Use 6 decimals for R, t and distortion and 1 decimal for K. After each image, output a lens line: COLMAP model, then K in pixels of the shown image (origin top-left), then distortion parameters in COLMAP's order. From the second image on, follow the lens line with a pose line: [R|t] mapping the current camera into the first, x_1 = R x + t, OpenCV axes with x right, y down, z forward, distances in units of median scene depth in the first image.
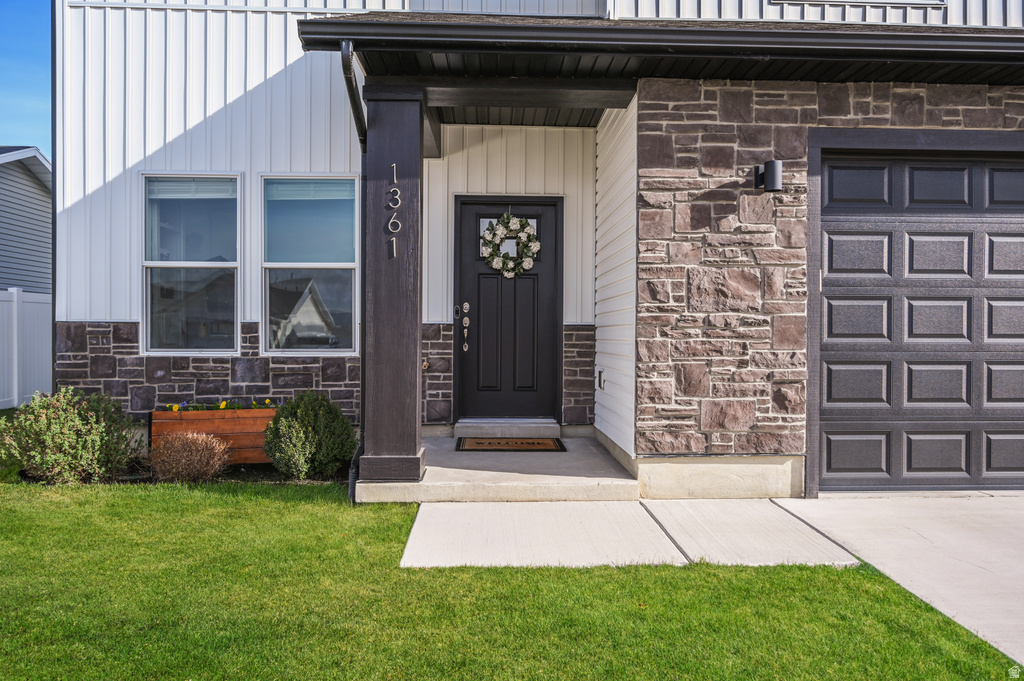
lens RADIAL K [[695.5, 0, 512.0], [0, 695.5, 340.5], [0, 0, 1]] dist [-0.003990, -0.001415]
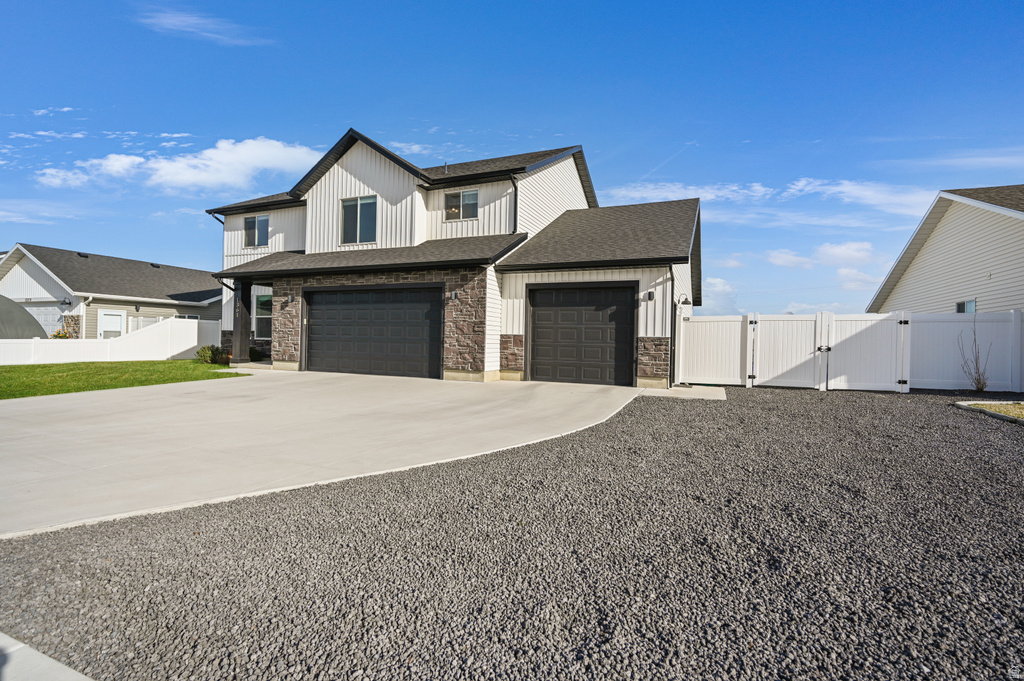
lens RADIAL K [[465.1, 0, 512.0], [0, 465.1, 340.5], [0, 0, 1]] dist [-0.001306, 0.000051]
pose [[0.901909, 0.014112, -0.431696, 2.305637], [-0.020873, 0.999722, -0.010928, 0.029825], [0.431422, 0.018867, 0.901953, -0.850829]]
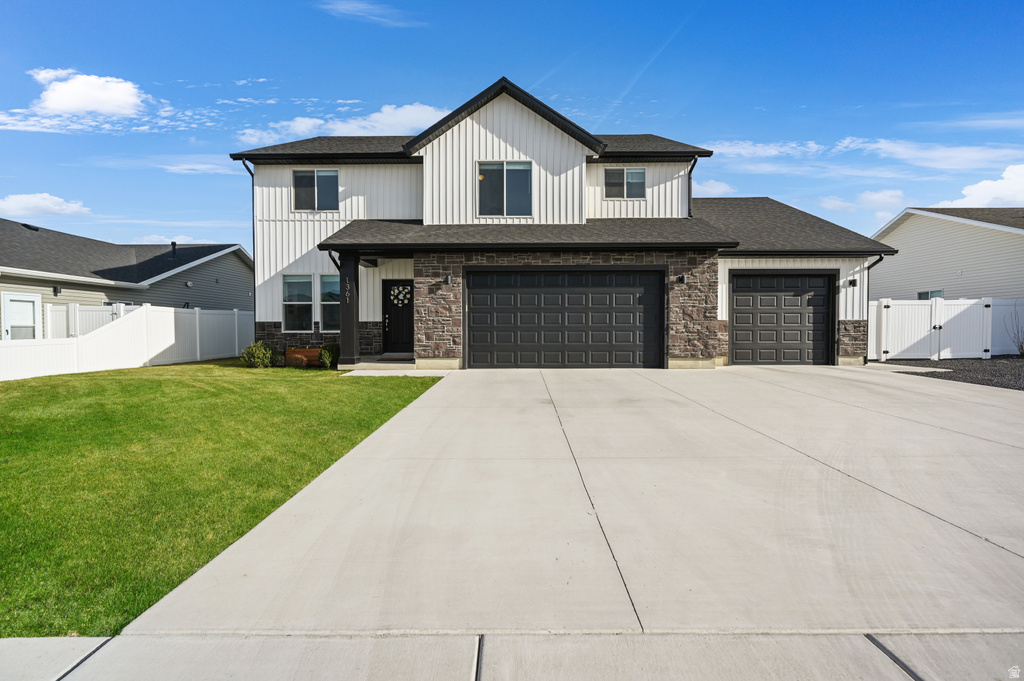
lens RADIAL K [[465.1, 0, 512.0], [0, 465.1, 340.5], [0, 0, 1]] dist [-0.001306, 0.000051]
pose [[0.998526, -0.005968, -0.053955, 0.643025], [0.006595, 0.999913, 0.011455, 0.042312], [0.053882, -0.011794, 0.998478, -1.088936]]
